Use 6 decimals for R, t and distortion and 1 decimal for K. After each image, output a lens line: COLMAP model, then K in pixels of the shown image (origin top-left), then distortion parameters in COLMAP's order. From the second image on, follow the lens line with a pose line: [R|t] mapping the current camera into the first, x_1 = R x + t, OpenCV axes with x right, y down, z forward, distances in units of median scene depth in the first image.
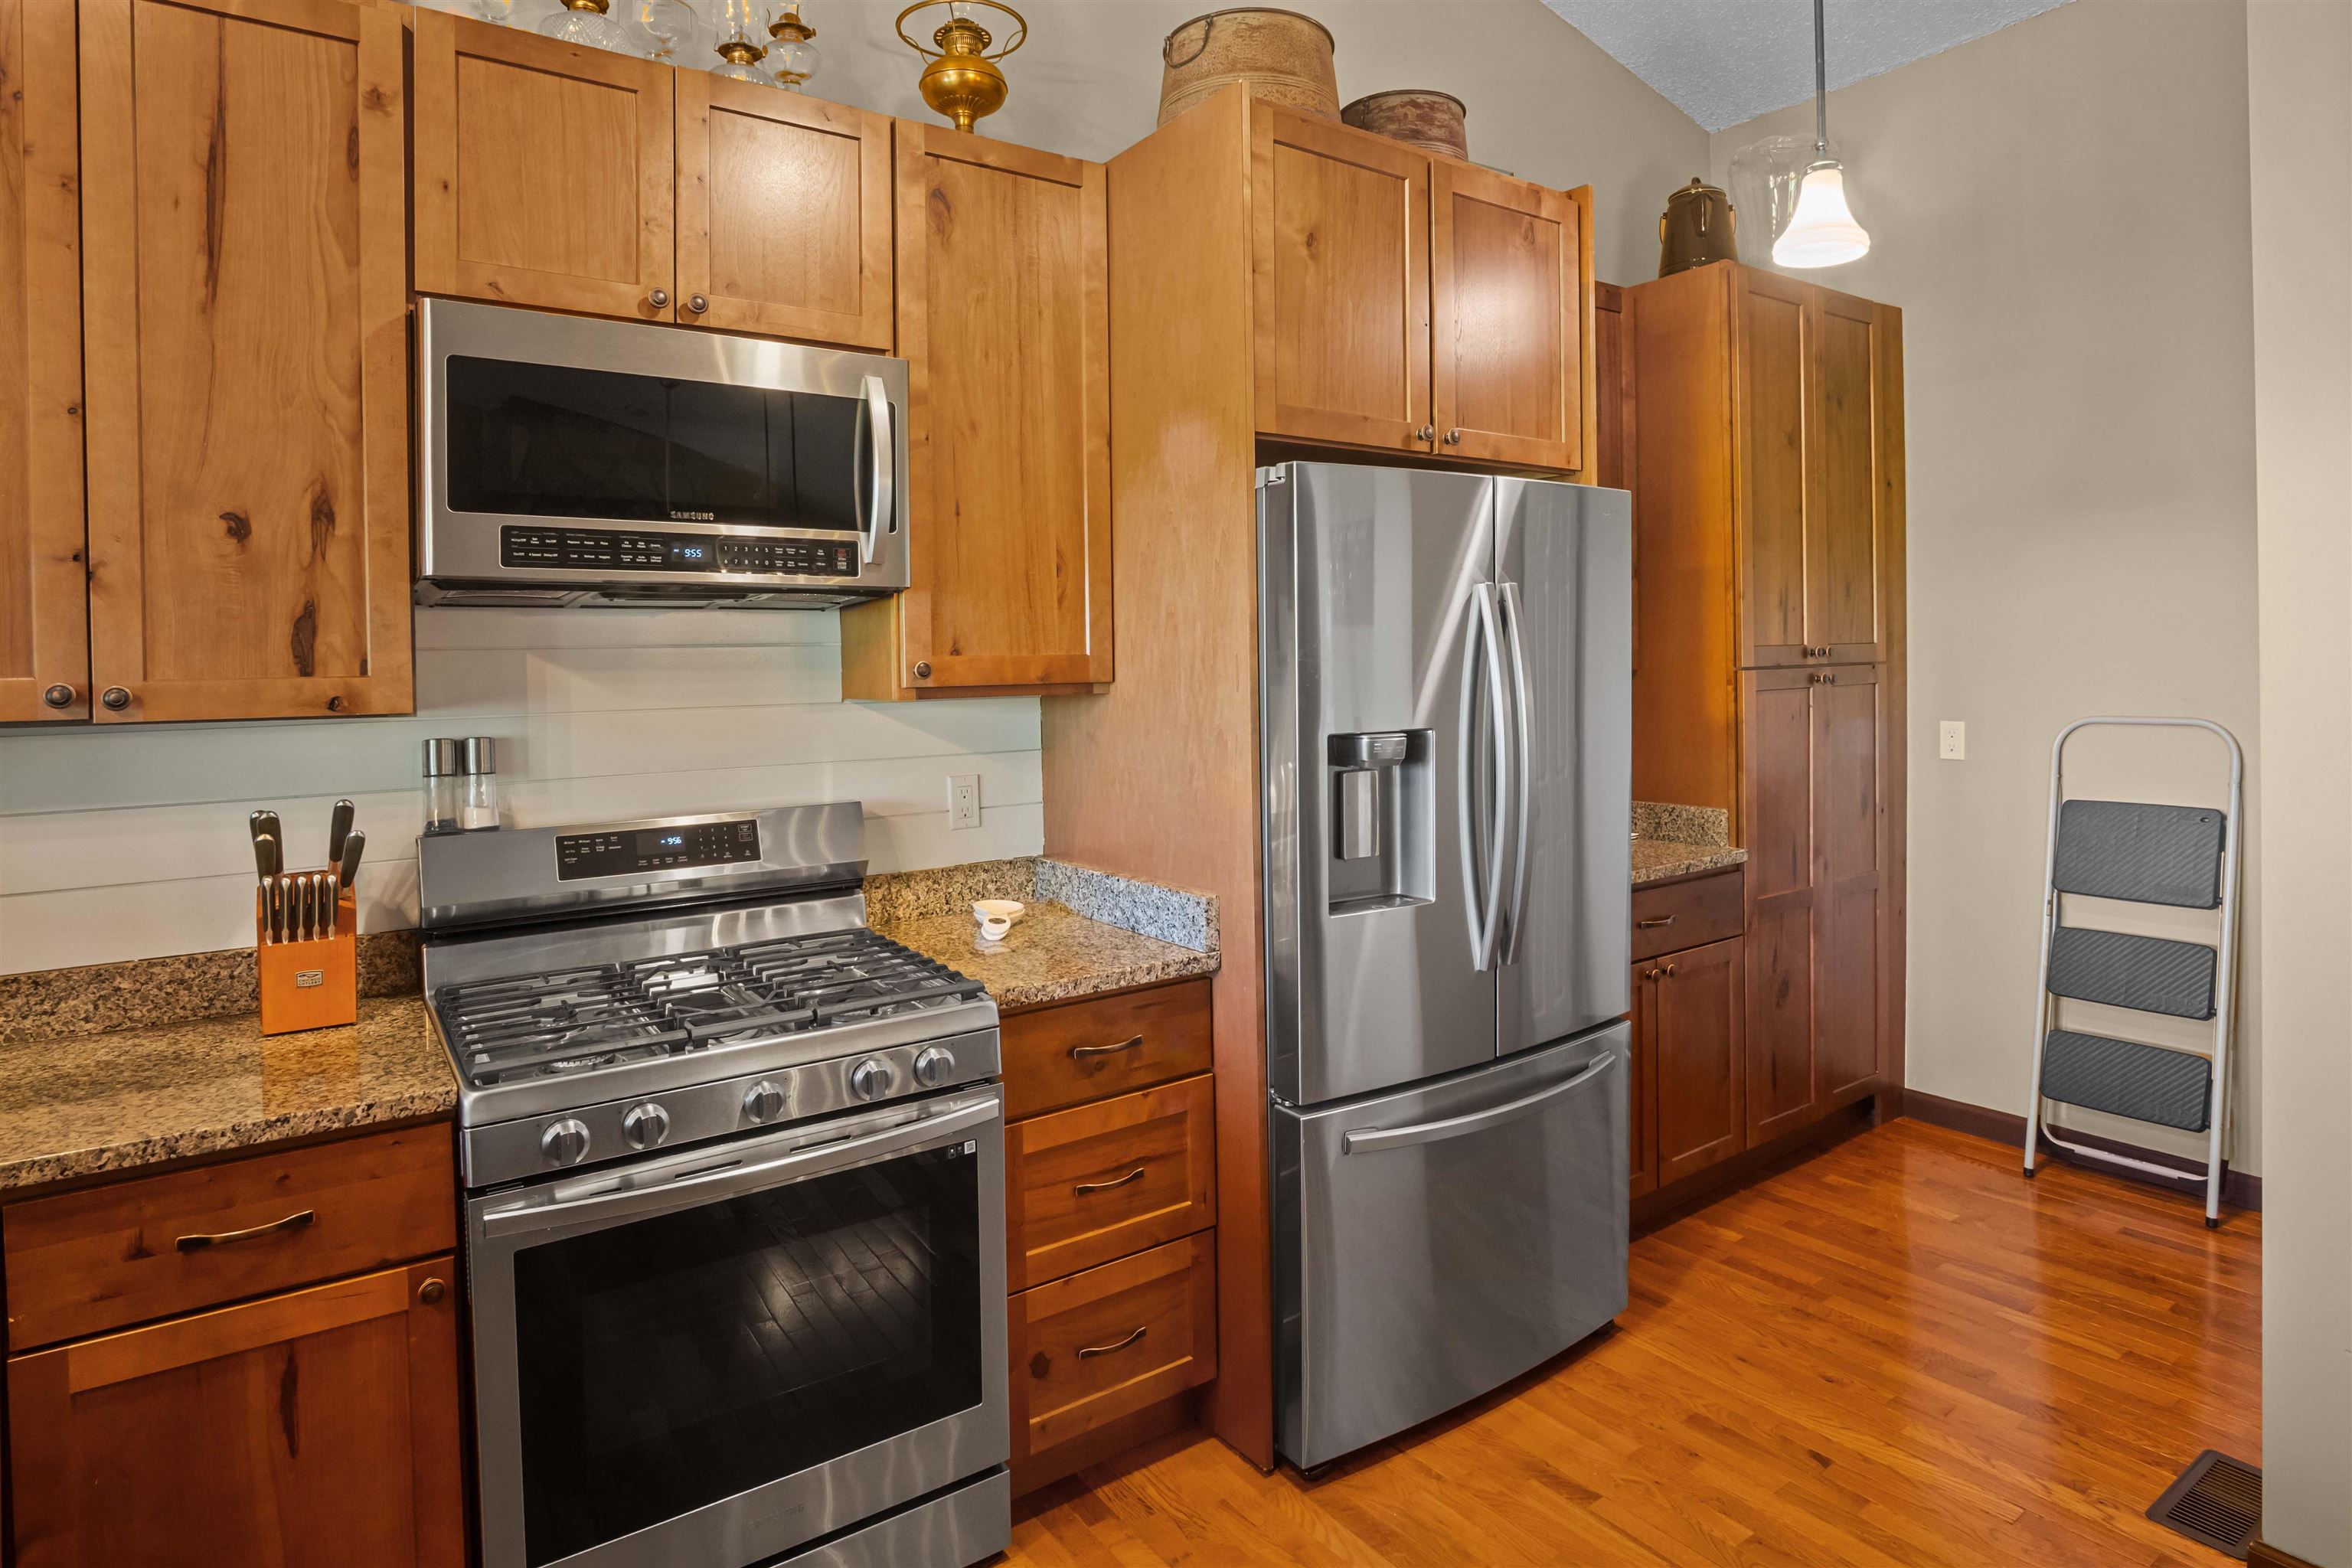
lens RADIAL K [[1317.1, 0, 1176.1], [0, 1317.1, 656.7], [0, 0, 1]] dist [-0.032372, 0.006812]
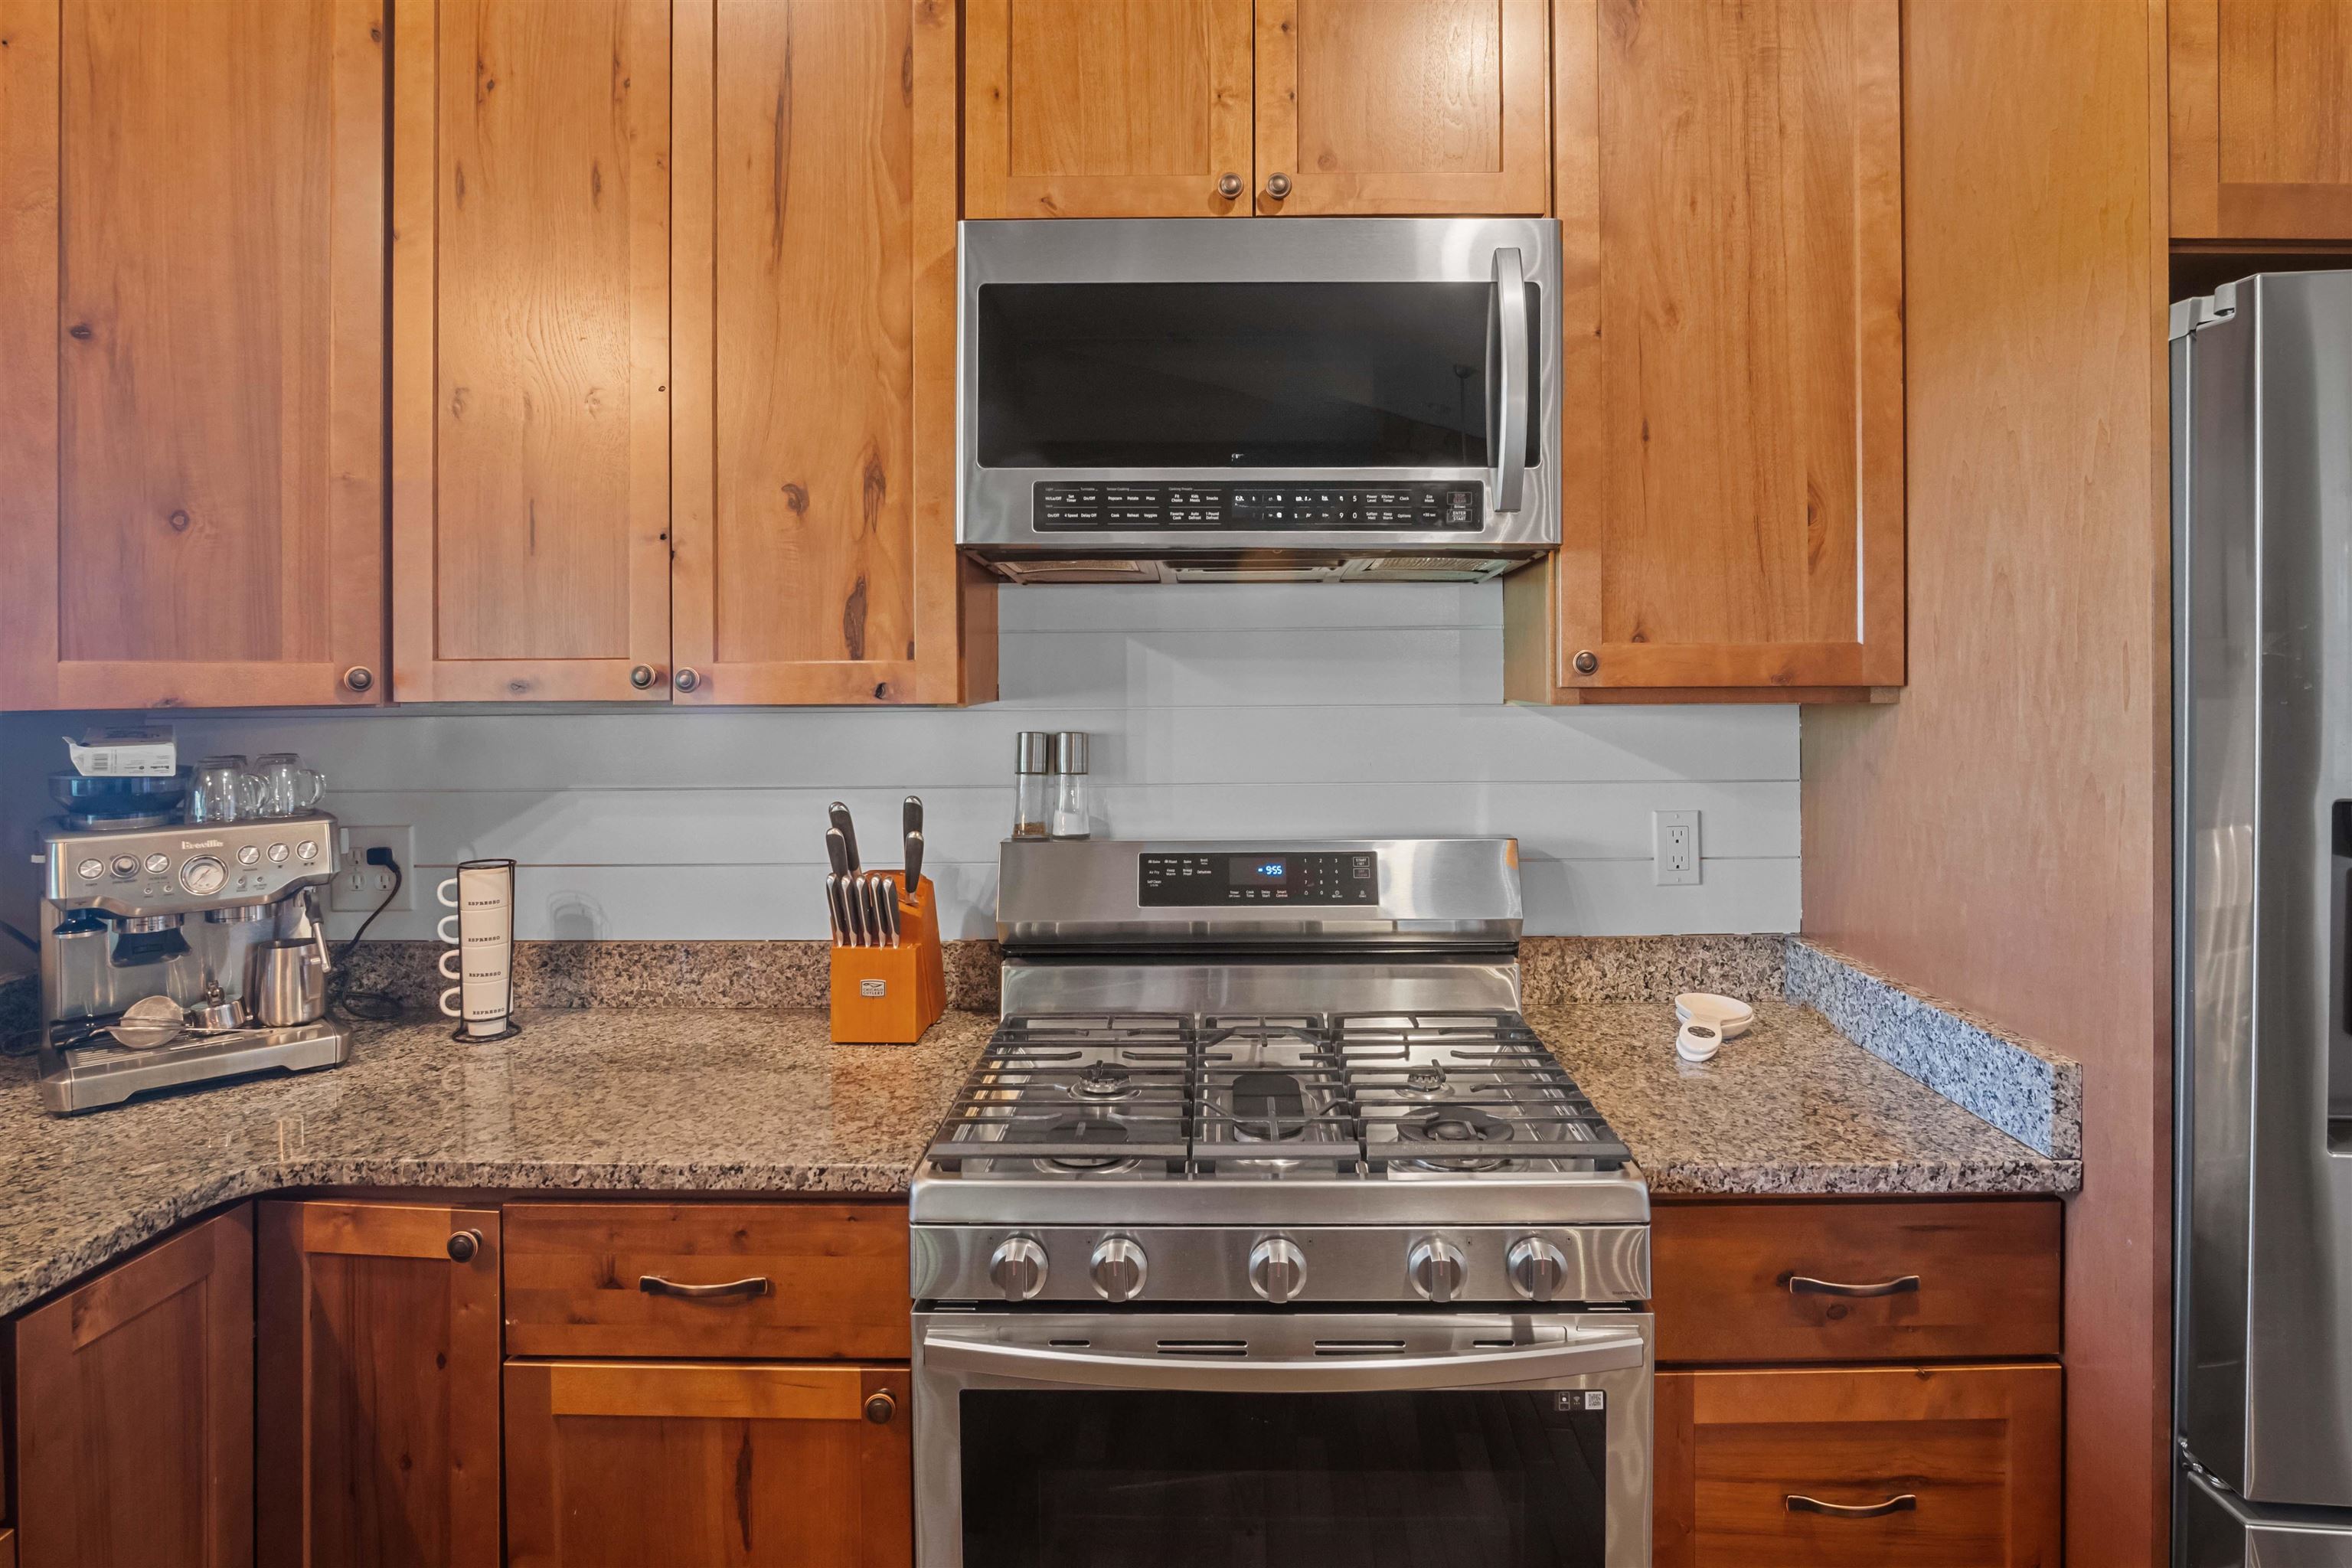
lens RADIAL K [[1317.1, 0, 1176.1], [0, 1317.1, 656.7], [0, 0, 1]] dist [-0.032372, 0.006812]
pose [[0.810440, 0.012098, -0.585696, 0.043001], [-0.007506, 0.999919, 0.010268, 0.001446], [0.585773, -0.003925, 0.810466, 0.327934]]
